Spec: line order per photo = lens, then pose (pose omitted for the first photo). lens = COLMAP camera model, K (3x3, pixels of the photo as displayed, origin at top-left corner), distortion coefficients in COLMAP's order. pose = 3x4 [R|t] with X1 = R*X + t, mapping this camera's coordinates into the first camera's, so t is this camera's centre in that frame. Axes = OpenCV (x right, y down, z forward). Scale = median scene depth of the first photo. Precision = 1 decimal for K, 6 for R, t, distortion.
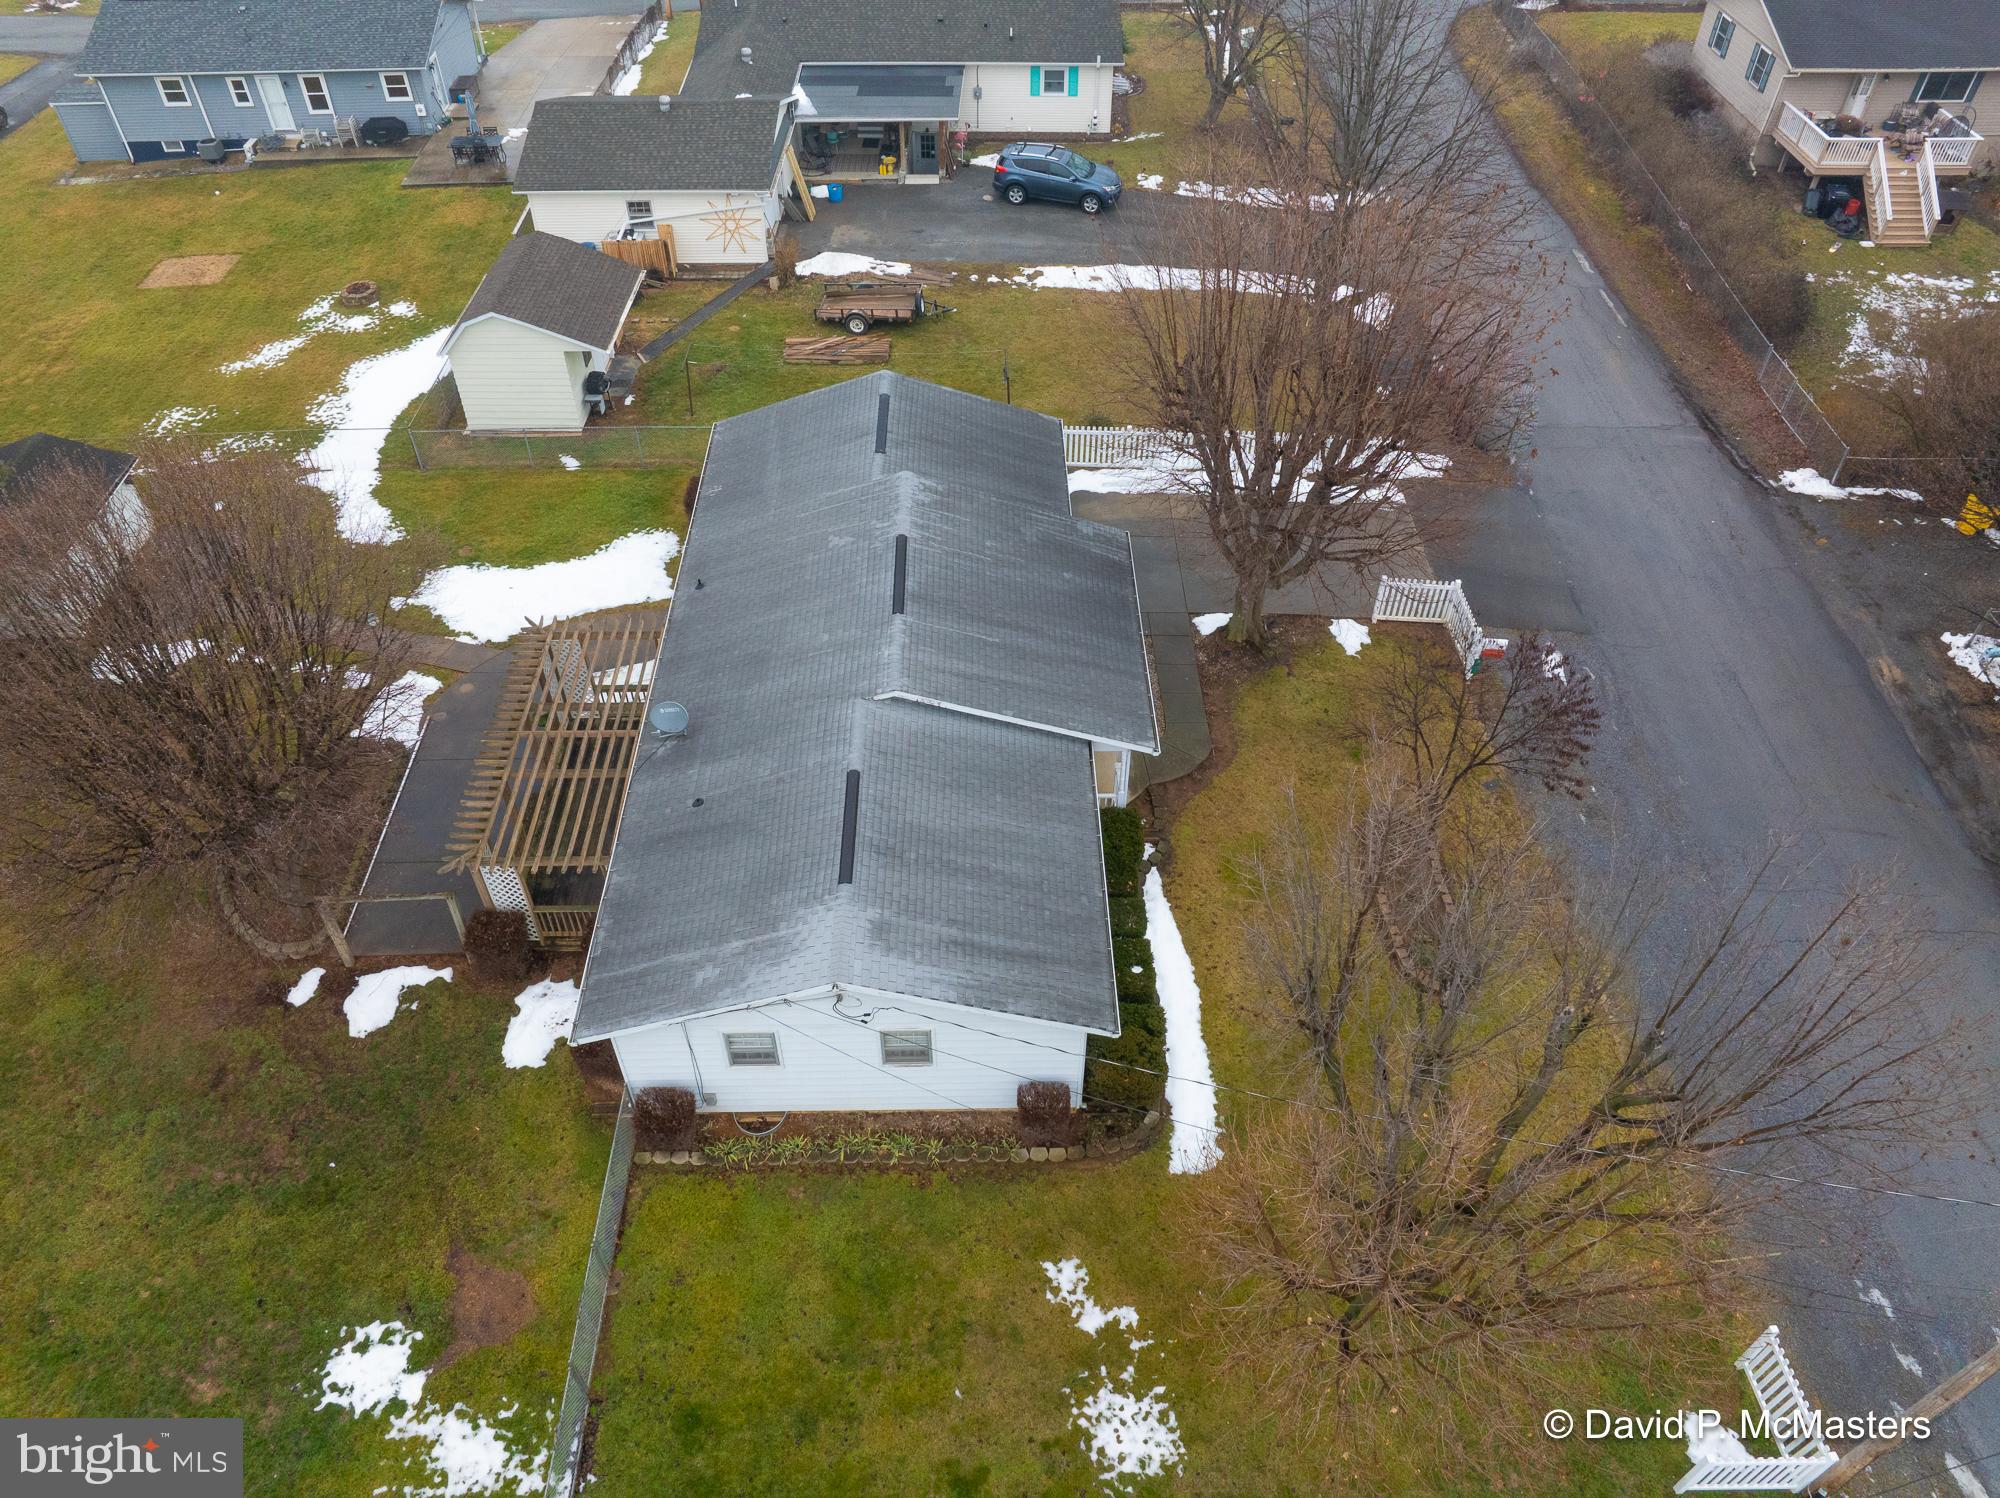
lens RADIAL K [[1406.1, 0, 1002.1], [0, 1406.1, 751.5], [0, 0, 1]] dist [-0.047919, 0.014277]
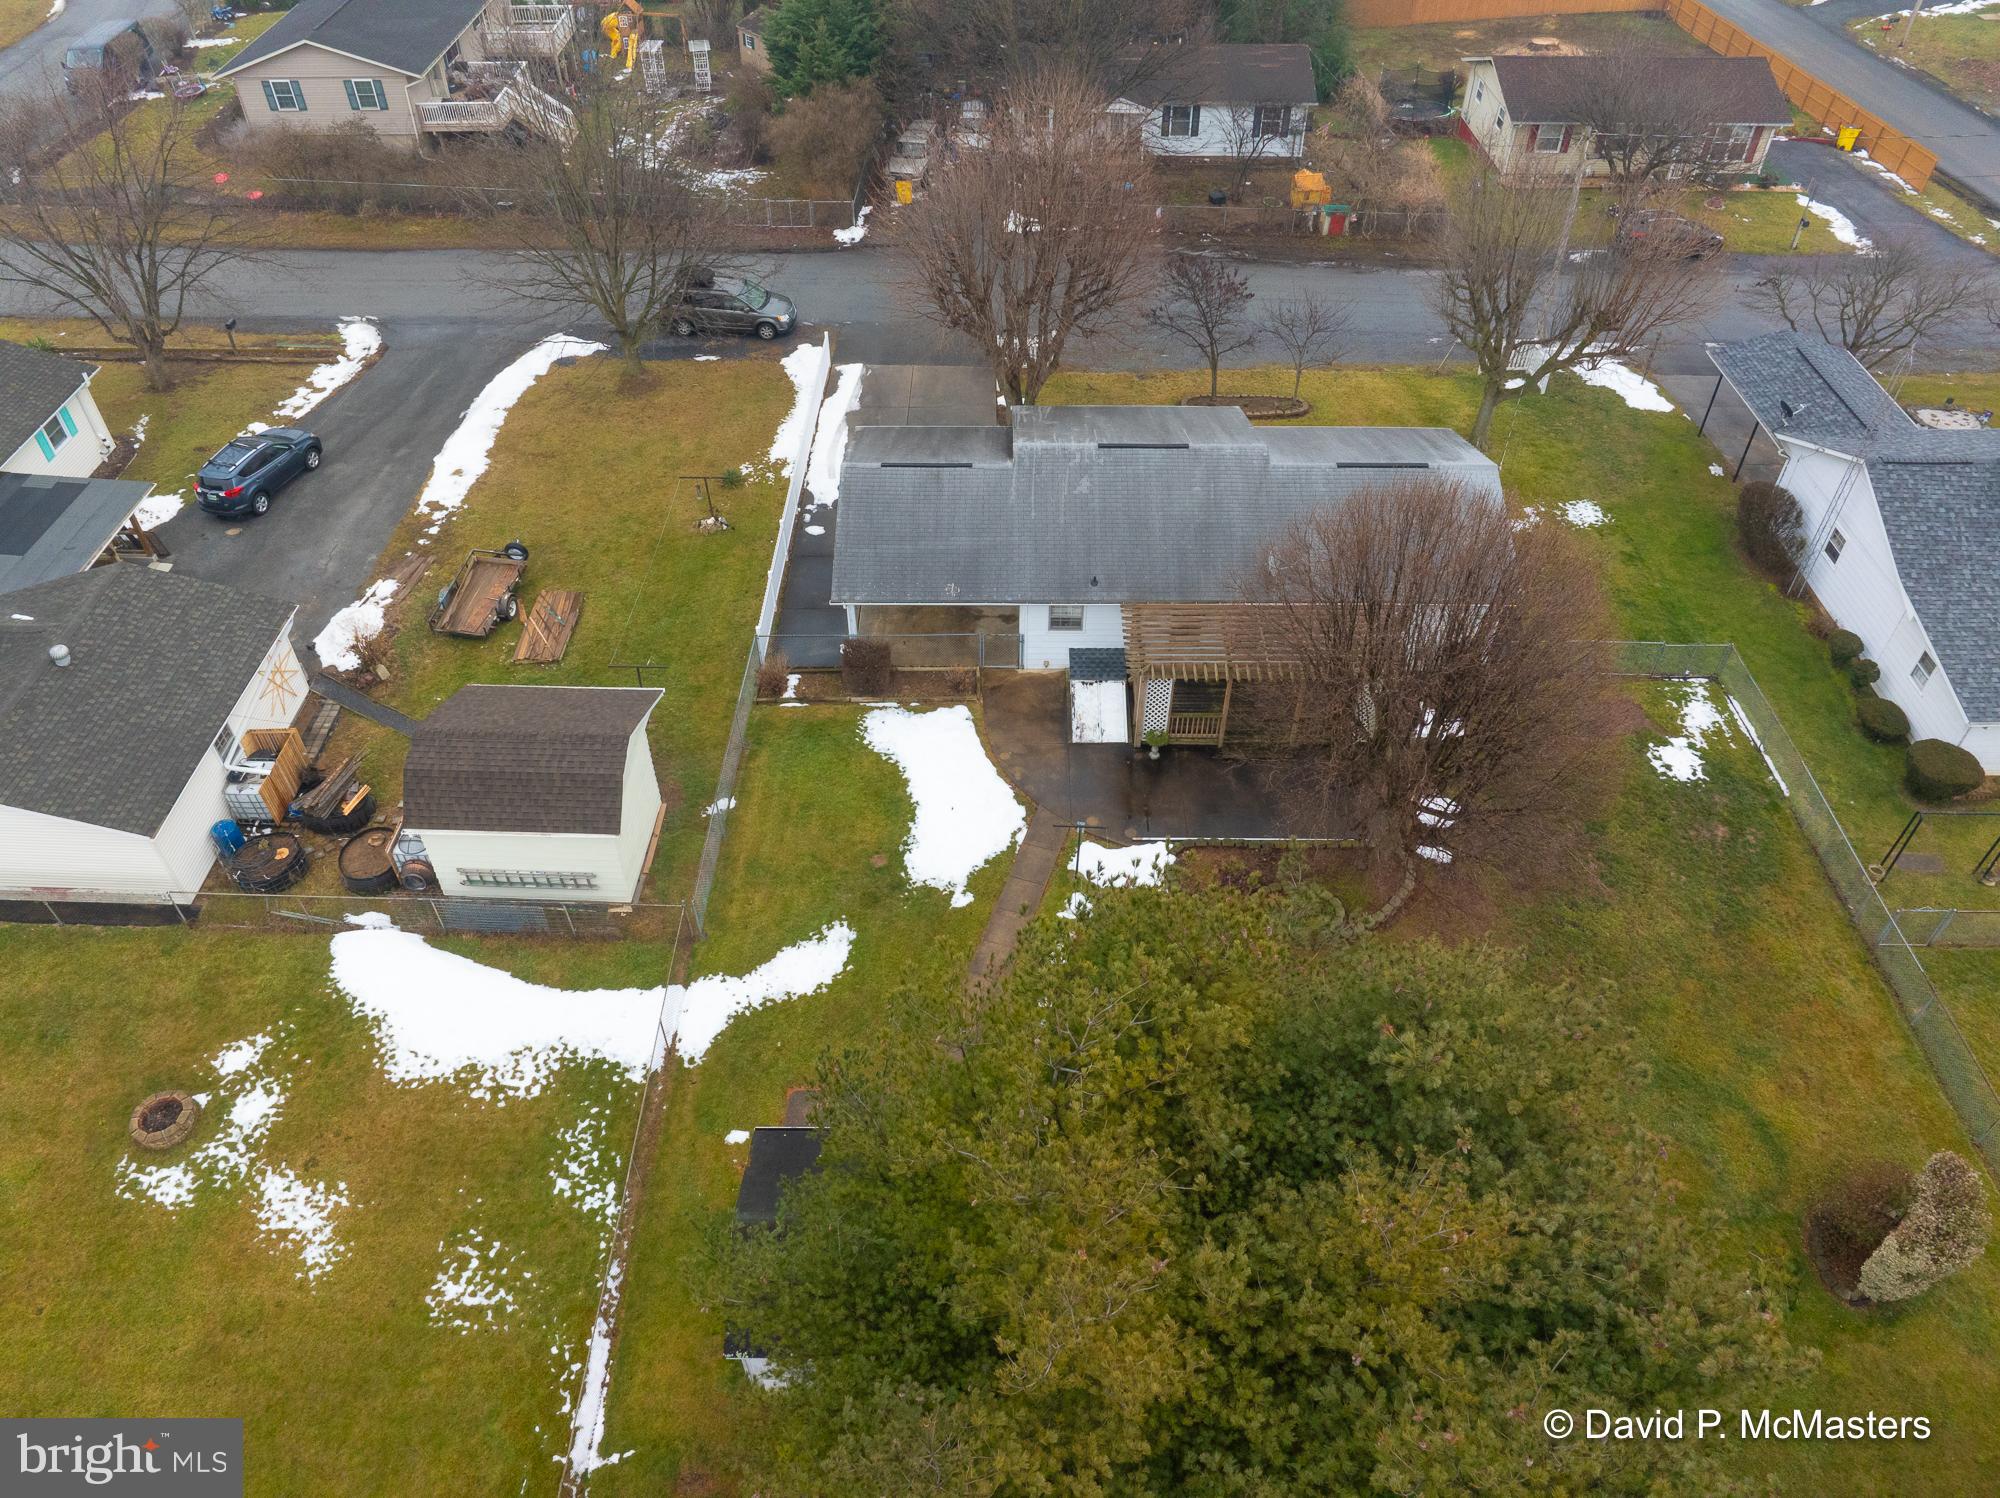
lens RADIAL K [[1406.1, 0, 1000.2], [0, 1406.1, 745.4], [0, 0, 1]] dist [-0.047919, 0.014277]
pose [[0.024238, -0.695690, 0.717933, -1.080908], [0.702318, 0.522924, 0.483011, -0.626190], [-0.711450, 0.492511, 0.501270, 0.459270]]
